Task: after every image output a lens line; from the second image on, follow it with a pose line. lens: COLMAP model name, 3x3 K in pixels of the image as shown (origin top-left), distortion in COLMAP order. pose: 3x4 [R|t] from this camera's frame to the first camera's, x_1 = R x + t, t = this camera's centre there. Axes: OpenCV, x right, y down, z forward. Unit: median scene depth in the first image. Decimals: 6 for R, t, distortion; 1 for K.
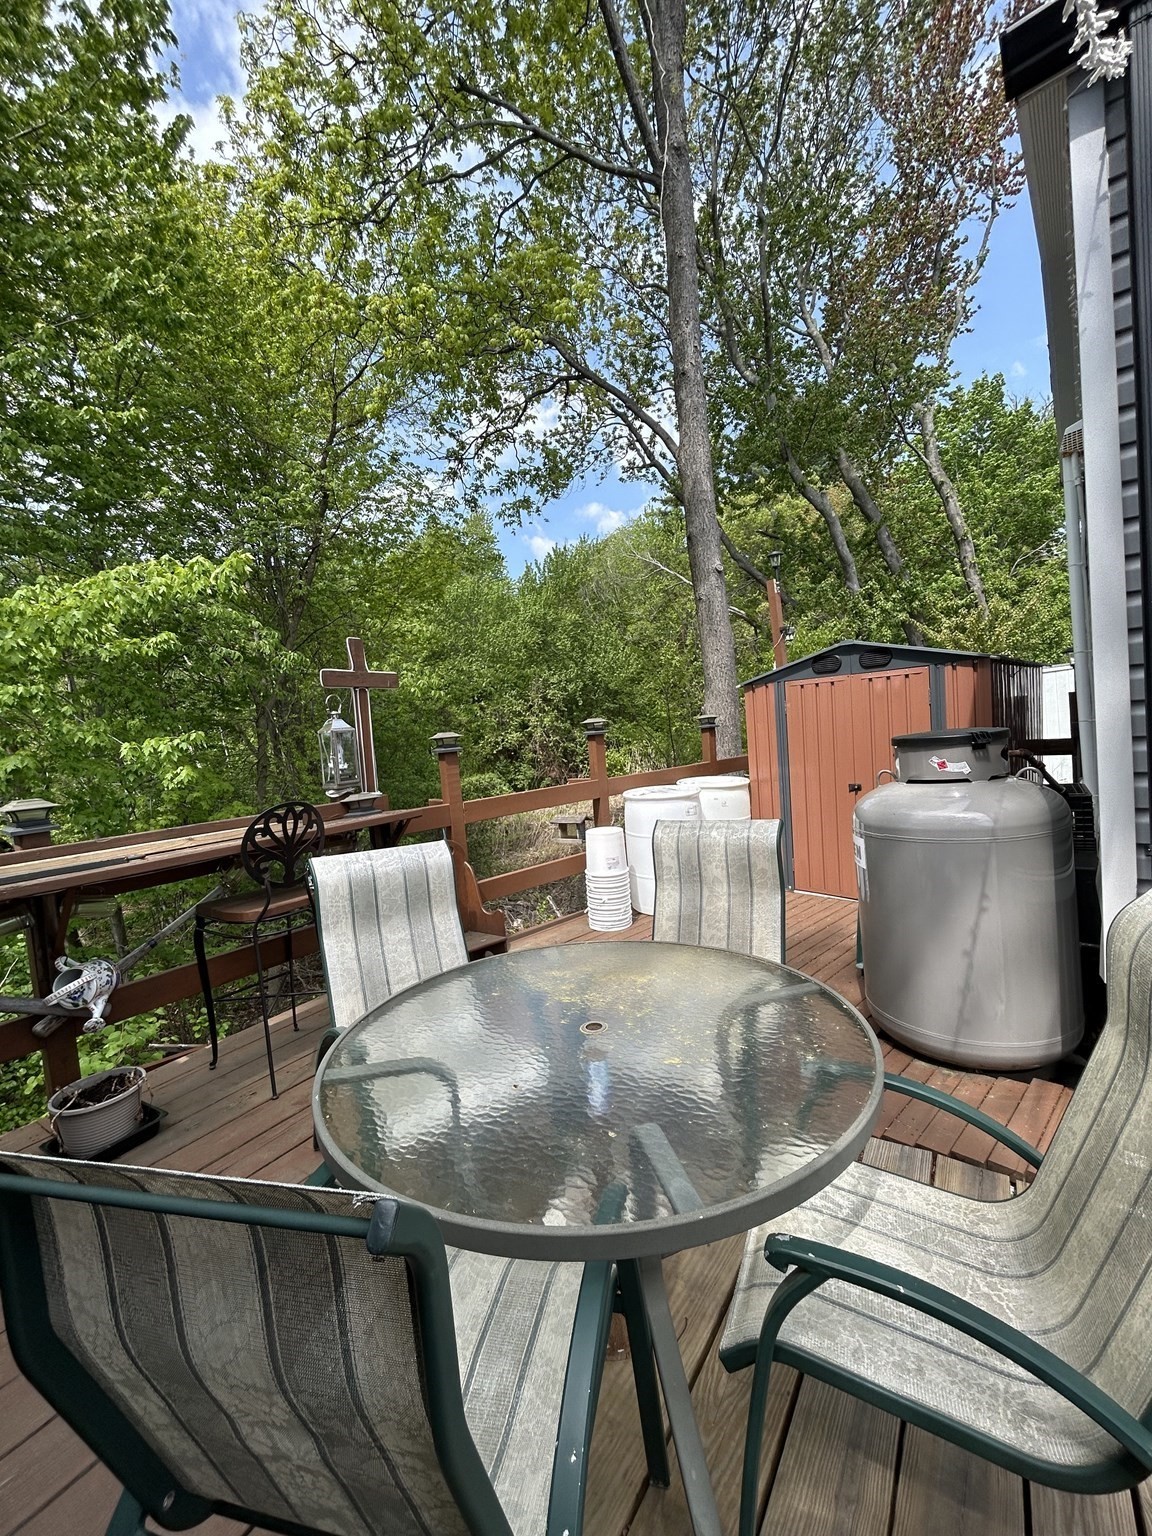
lens RADIAL K [[620.6, 0, 572.8], [0, 620.6, 773.6], [0, 0, 1]] dist [-0.002418, 0.001100]
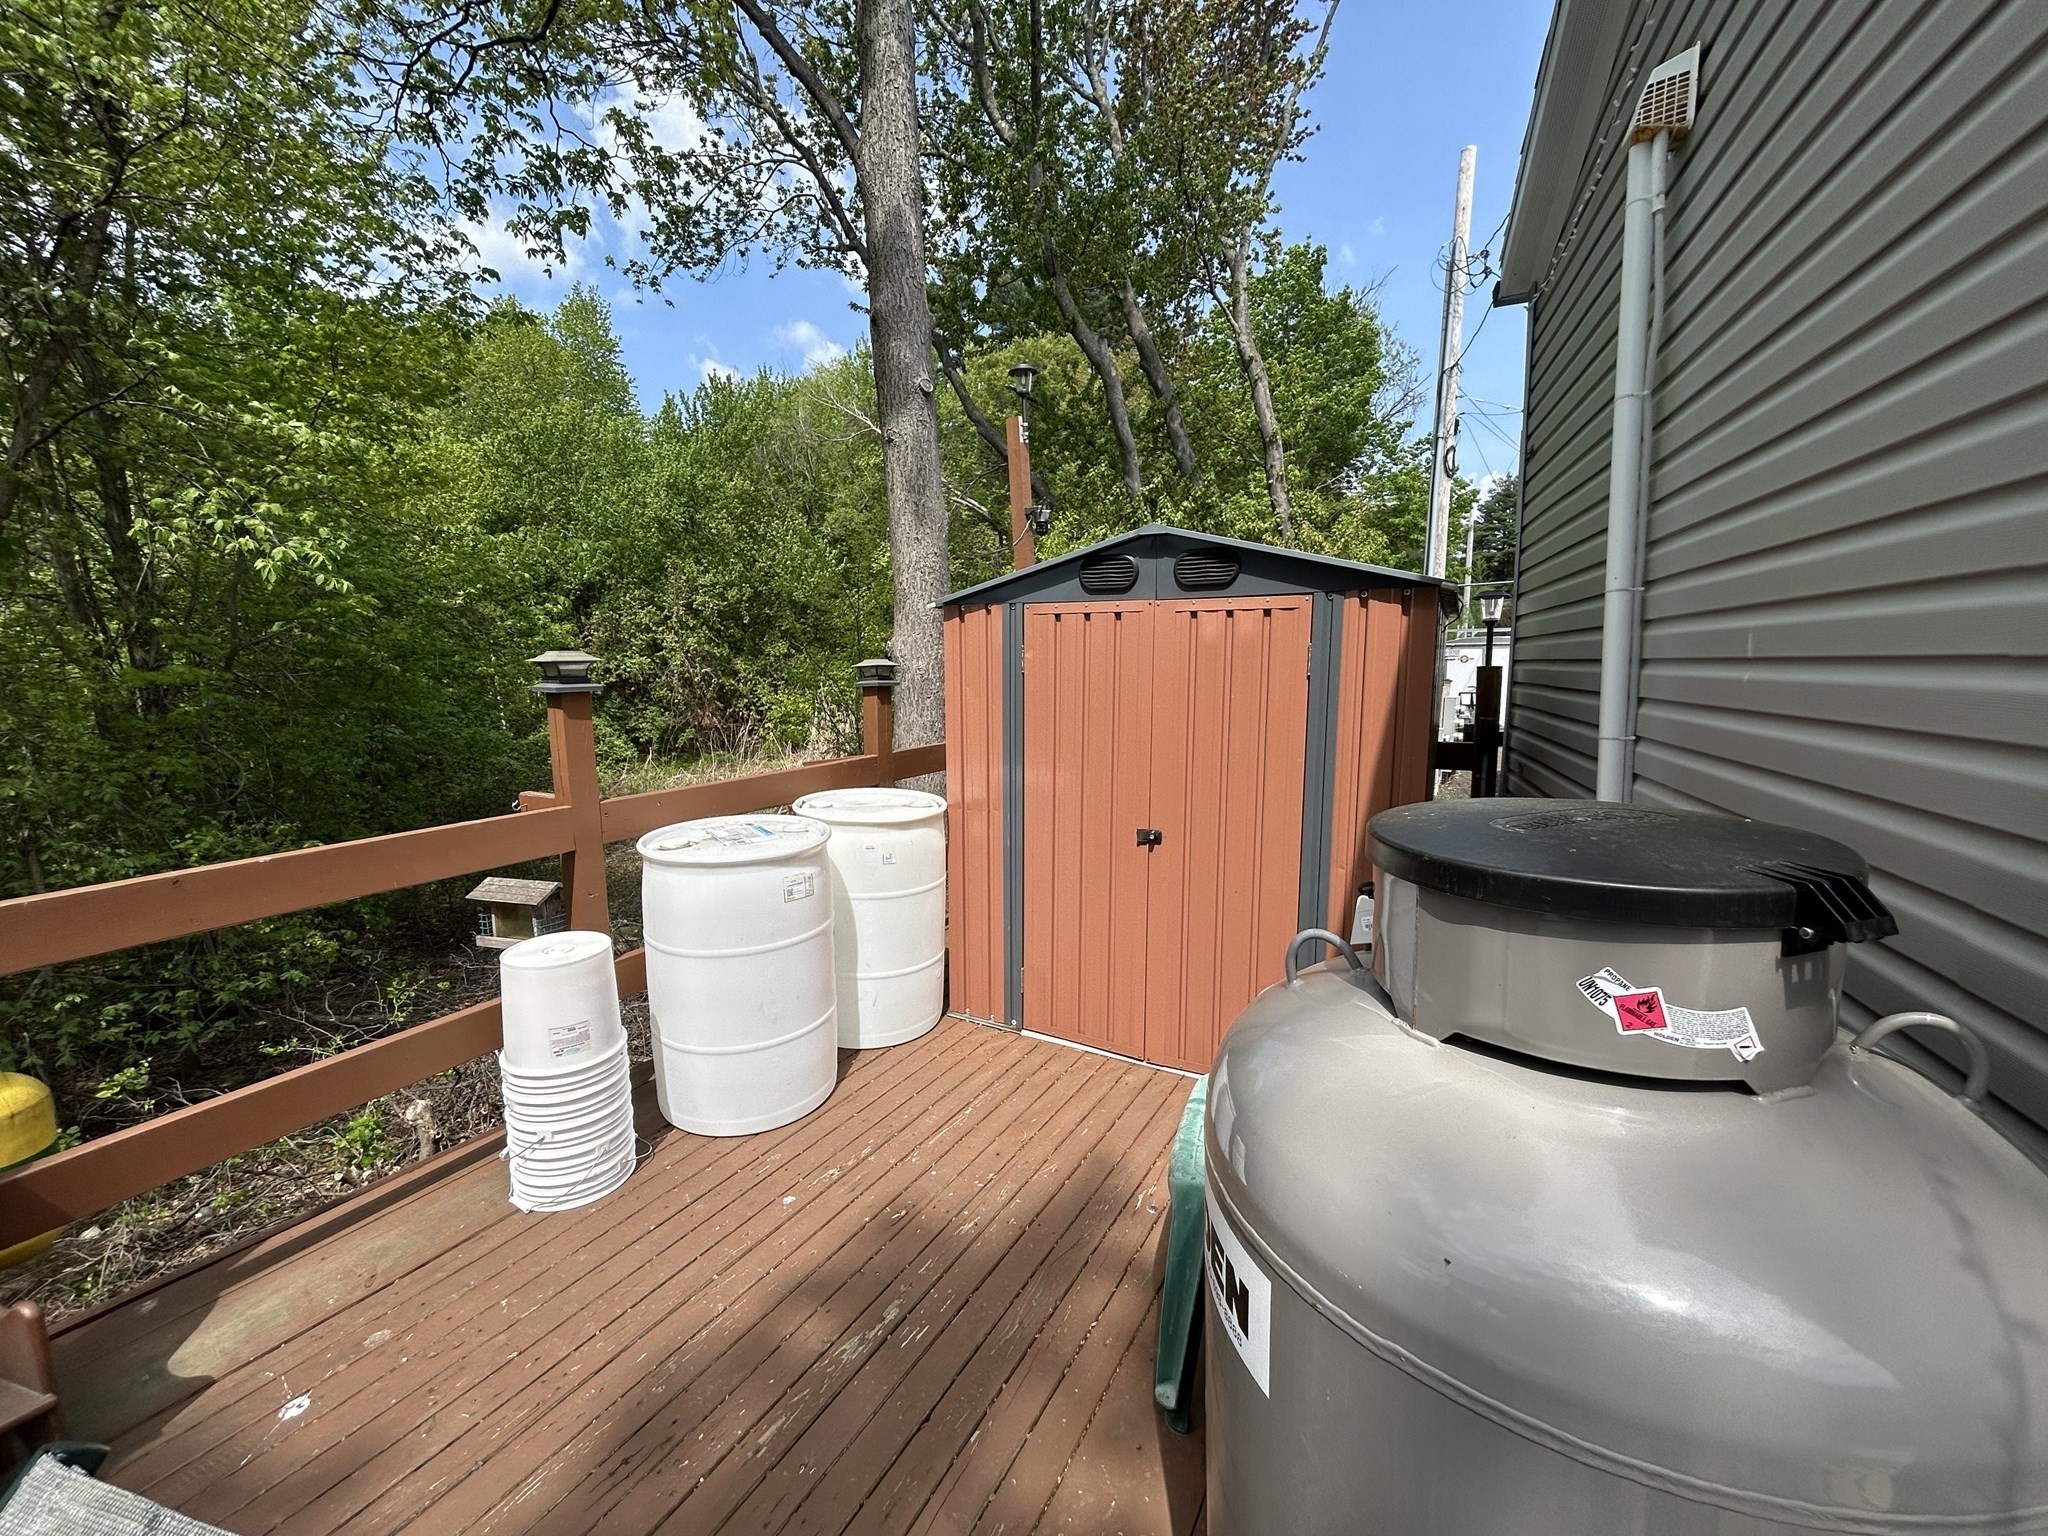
lens RADIAL K [[827.5, 0, 1023.1], [0, 827.5, 769.3], [0, 0, 1]] dist [-0.002418, 0.001100]
pose [[0.948595, 0.031331, 0.314937, 0.048754], [-0.047747, 0.997866, 0.044542, -0.016719], [-0.312870, -0.057290, 0.948067, 0.131676]]
